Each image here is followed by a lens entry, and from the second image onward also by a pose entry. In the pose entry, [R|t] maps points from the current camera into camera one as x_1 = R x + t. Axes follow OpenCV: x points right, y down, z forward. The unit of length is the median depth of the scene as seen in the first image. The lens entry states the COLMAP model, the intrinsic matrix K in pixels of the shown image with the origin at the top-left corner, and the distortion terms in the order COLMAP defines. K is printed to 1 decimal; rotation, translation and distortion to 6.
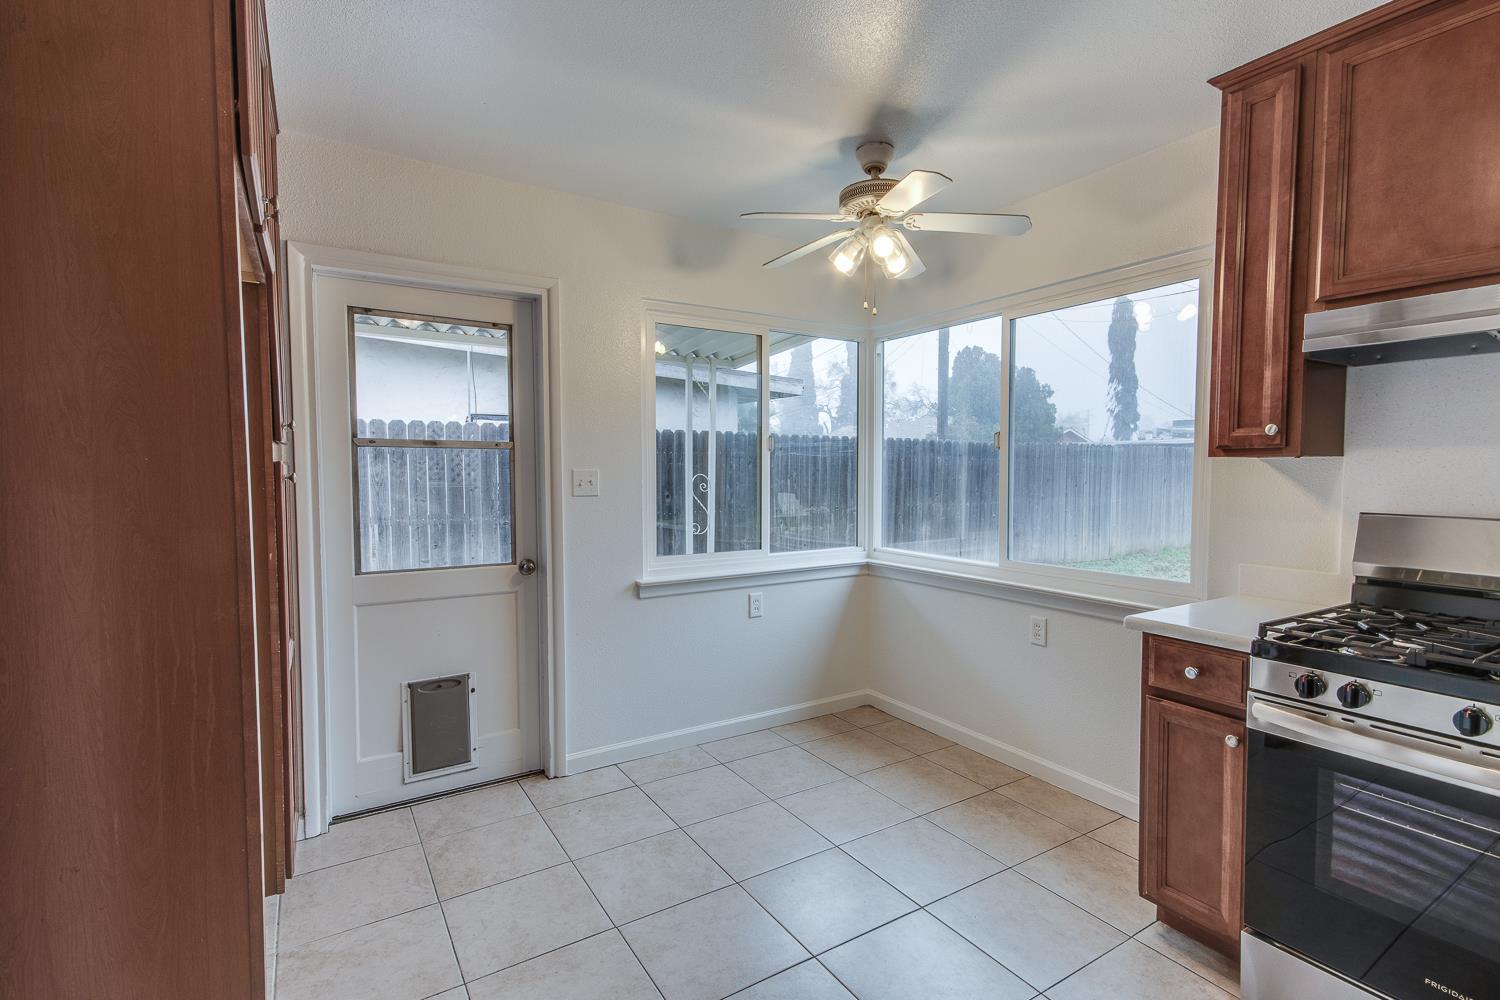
lens RADIAL K [[701.0, 0, 740.0], [0, 701.0, 504.0], [0, 0, 1]] dist [0.022086, -0.005738]
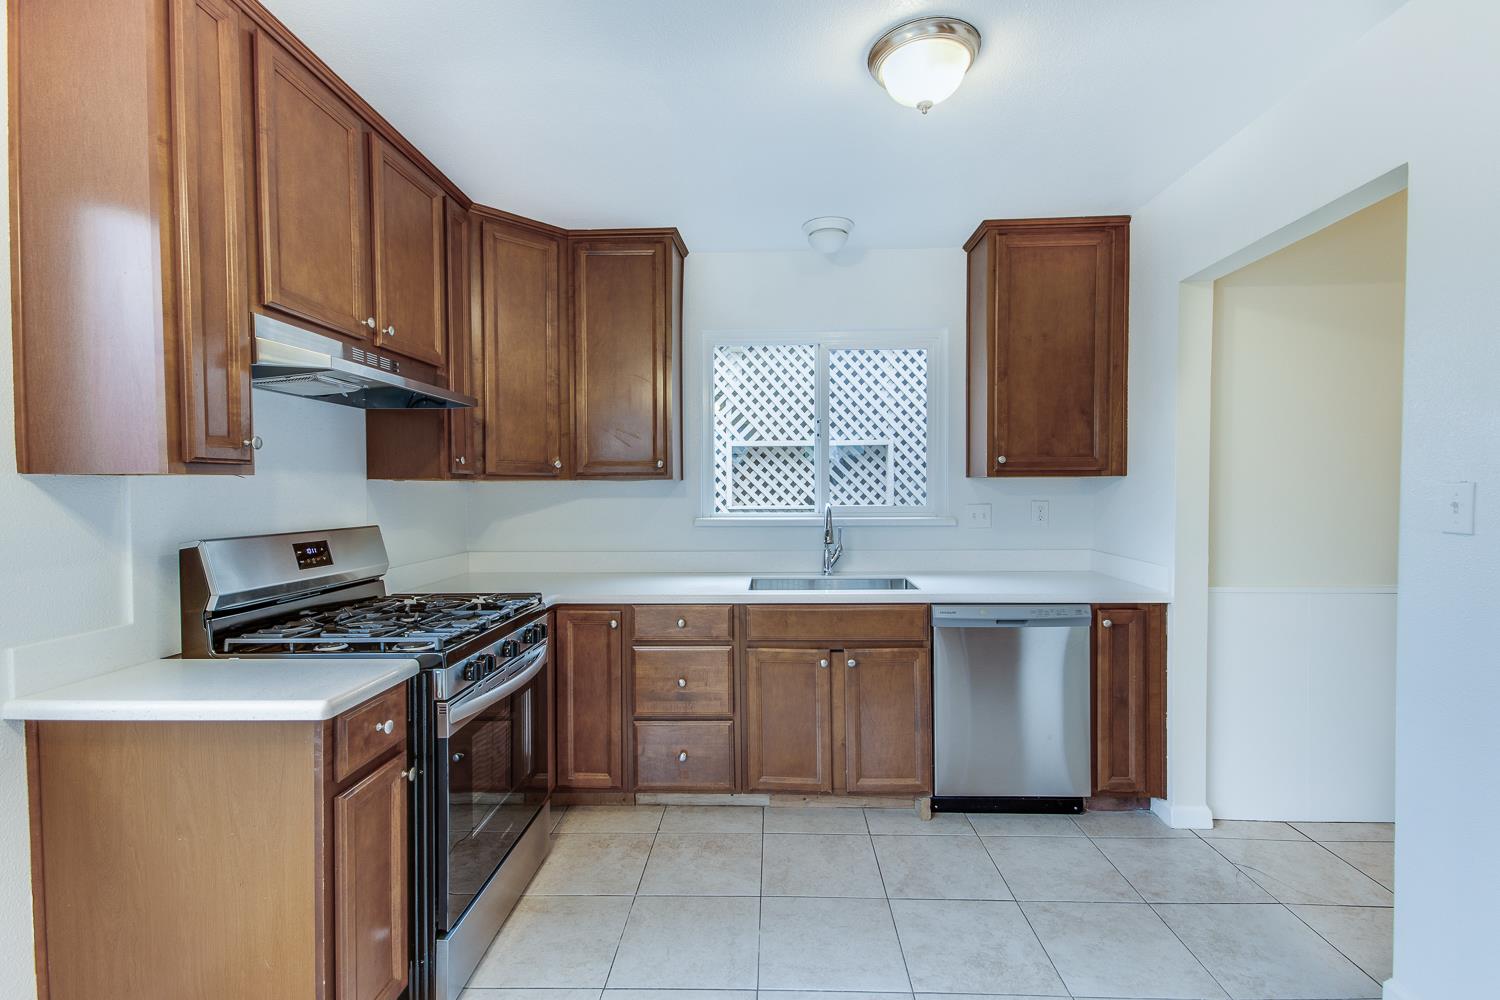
lens RADIAL K [[701.0, 0, 761.8], [0, 701.0, 491.1], [0, 0, 1]] dist [0.022086, -0.005738]
pose [[-0.829808, -0.007742, 0.557995, -0.201230], [0.033283, 0.997437, 0.063335, -0.085970], [-0.557056, 0.071128, -0.827424, 1.360727]]
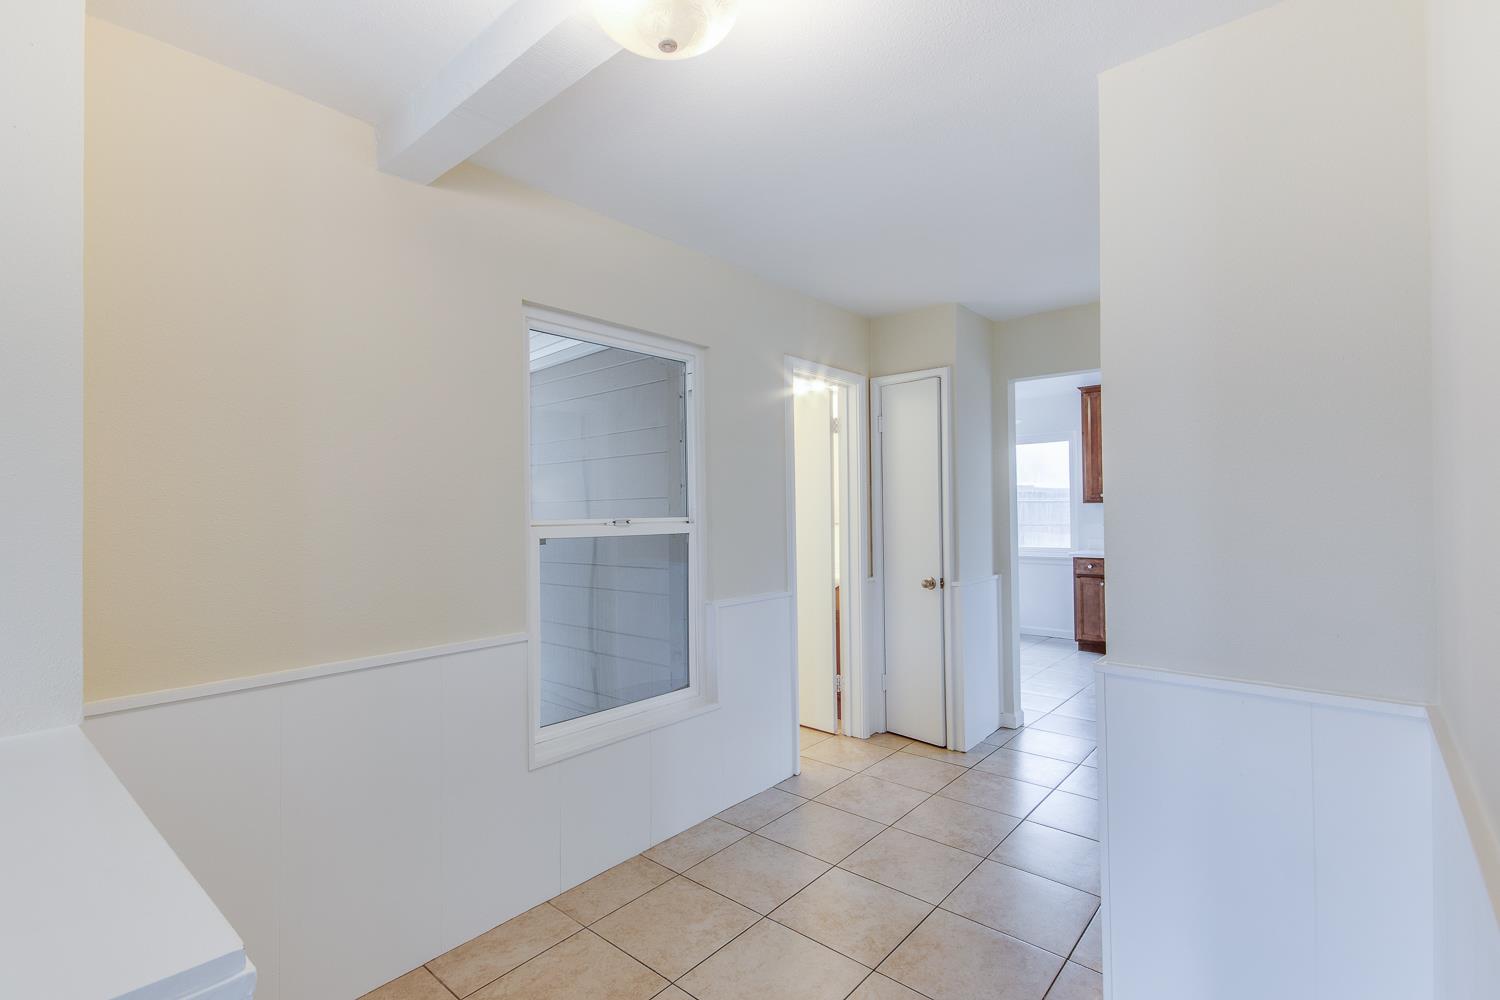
lens RADIAL K [[701.0, 0, 752.5], [0, 701.0, 494.6], [0, 0, 1]] dist [0.022086, -0.005738]
pose [[0.954447, -0.008922, 0.298248, -1.810515], [0.030796, 0.997160, -0.068721, 0.072064], [-0.296788, 0.074776, 0.952011, -1.669501]]
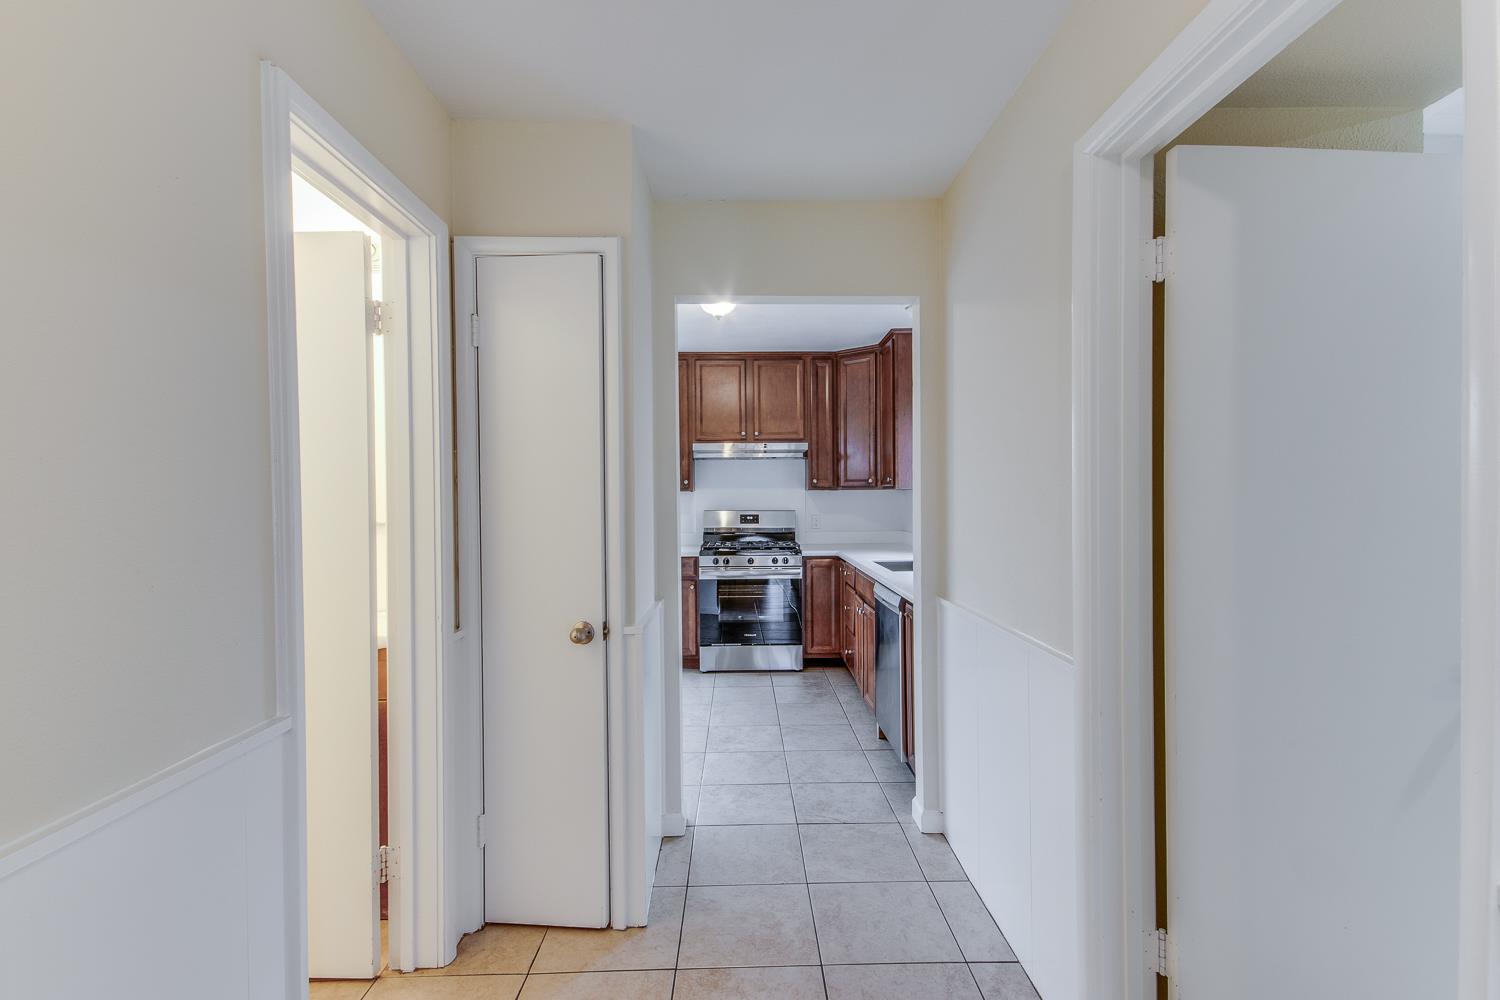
lens RADIAL K [[701.0, 0, 760.6], [0, 701.0, 505.5], [0, 0, 1]] dist [0.022086, -0.005738]
pose [[0.510231, -0.018505, 0.859838, -1.522580], [0.051121, 0.998653, -0.008843, 0.028927], [-0.858517, 0.048467, 0.510490, -0.693465]]
